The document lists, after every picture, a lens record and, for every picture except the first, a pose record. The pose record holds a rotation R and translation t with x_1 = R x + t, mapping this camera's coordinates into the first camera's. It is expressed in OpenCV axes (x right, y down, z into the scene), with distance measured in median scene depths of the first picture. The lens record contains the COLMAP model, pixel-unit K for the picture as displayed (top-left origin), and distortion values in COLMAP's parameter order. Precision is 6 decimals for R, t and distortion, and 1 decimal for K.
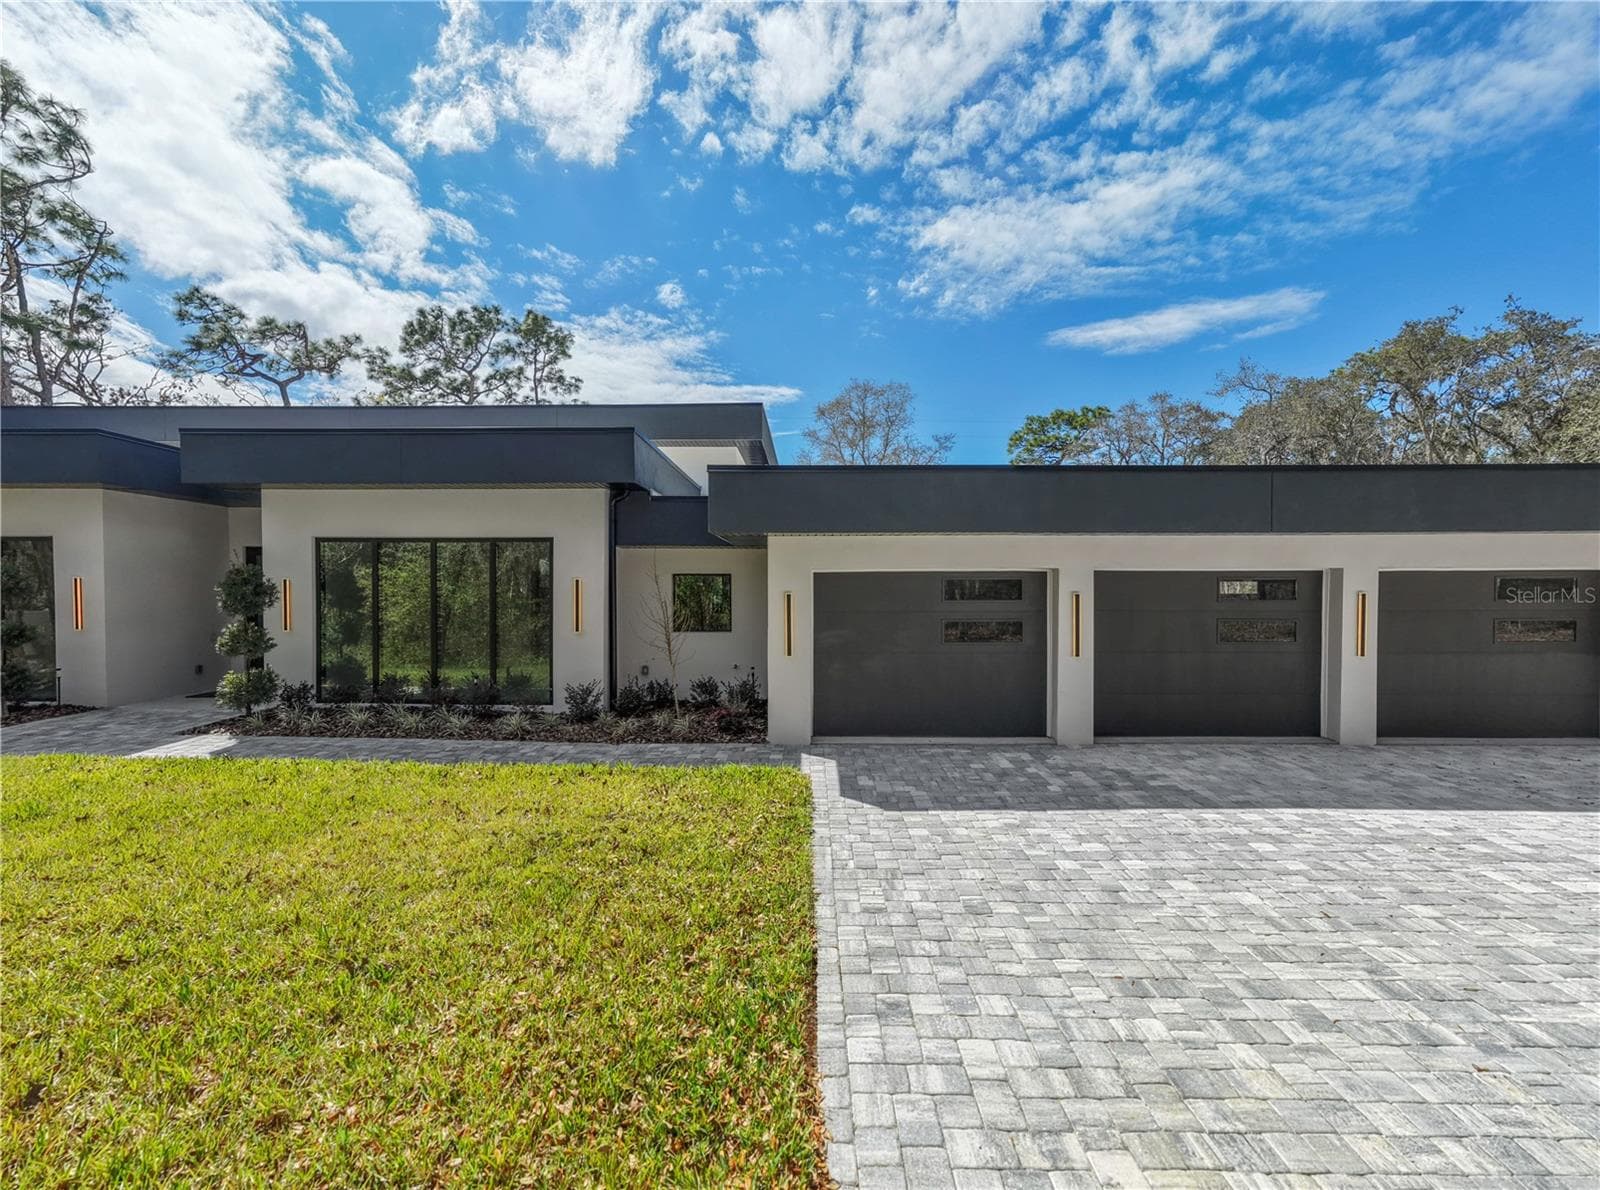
lens RADIAL K [[682.4, 0, 795.9], [0, 682.4, 617.0], [0, 0, 1]] dist [0.002678, 0.000073]
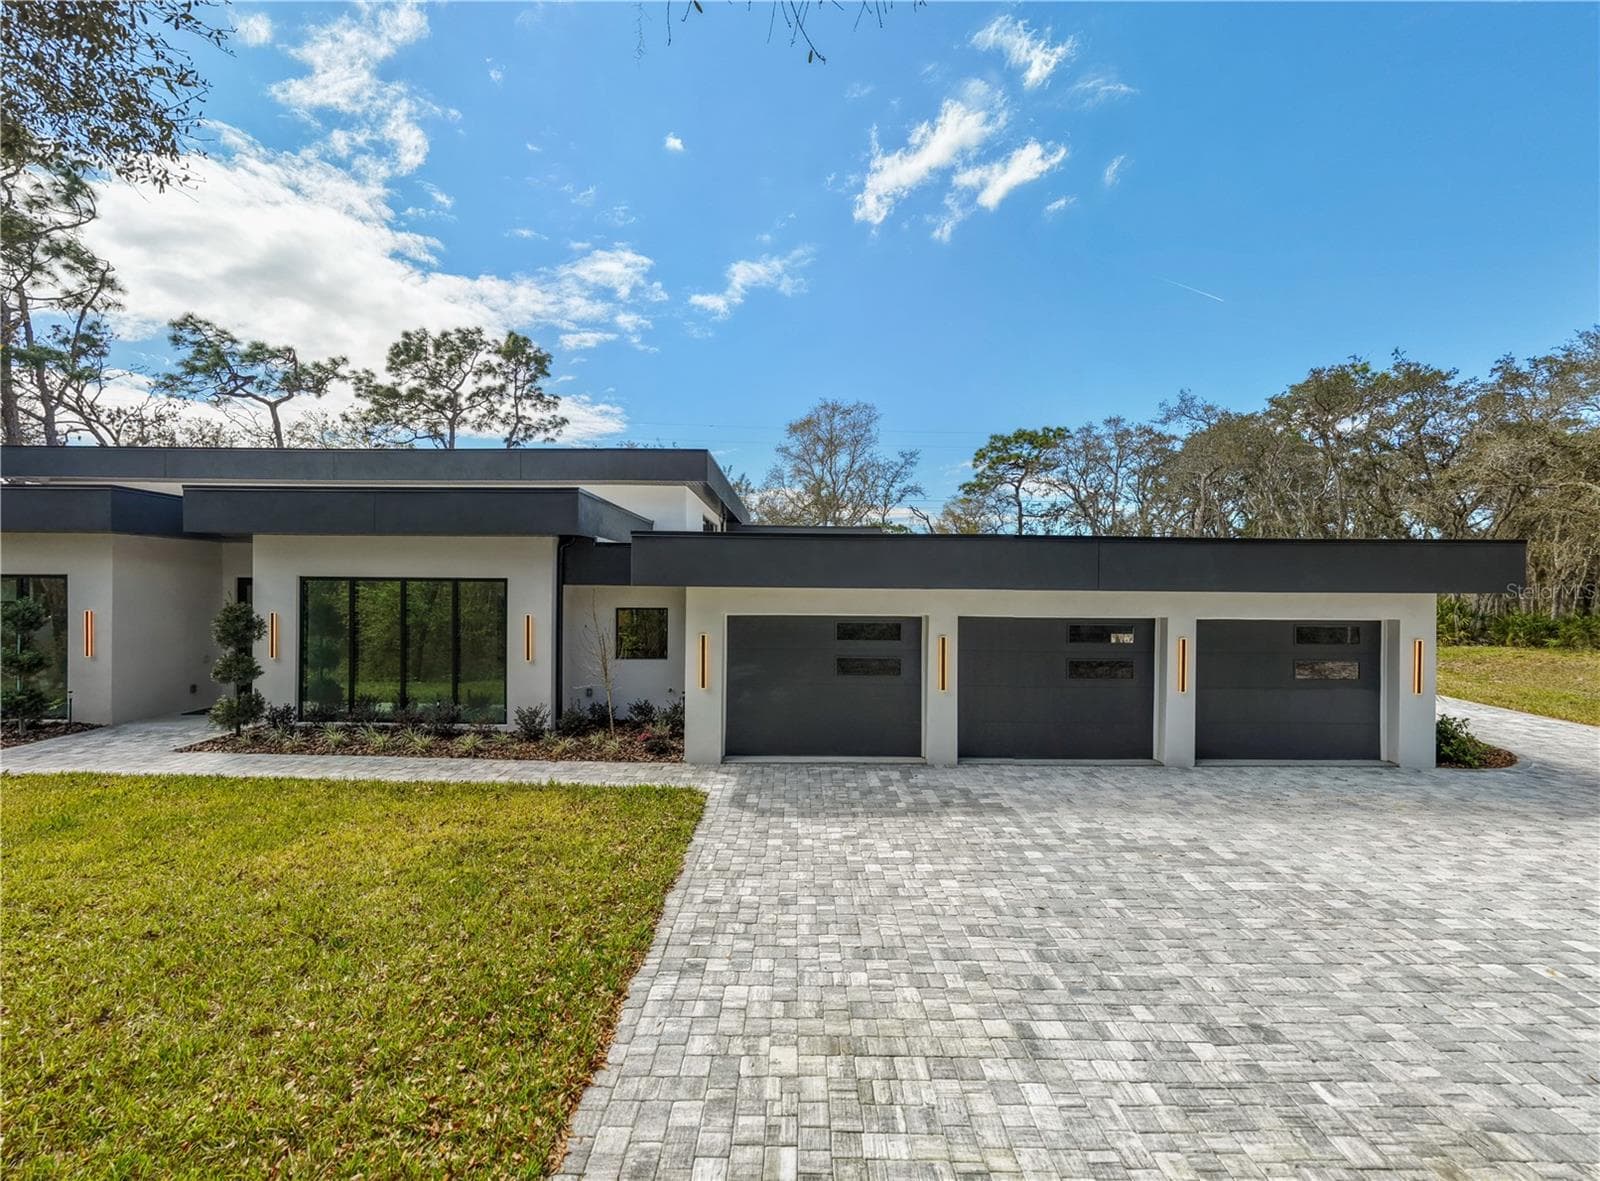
lens RADIAL K [[691.5, 0, 802.5], [0, 691.5, 604.9], [0, 0, 1]] dist [0.000492, 0.001356]
pose [[0.999857, 0.009134, 0.014224, 0.139459], [-0.008979, 0.999900, -0.010959, -0.073328], [-0.014323, 0.010829, 0.999839, -0.193015]]
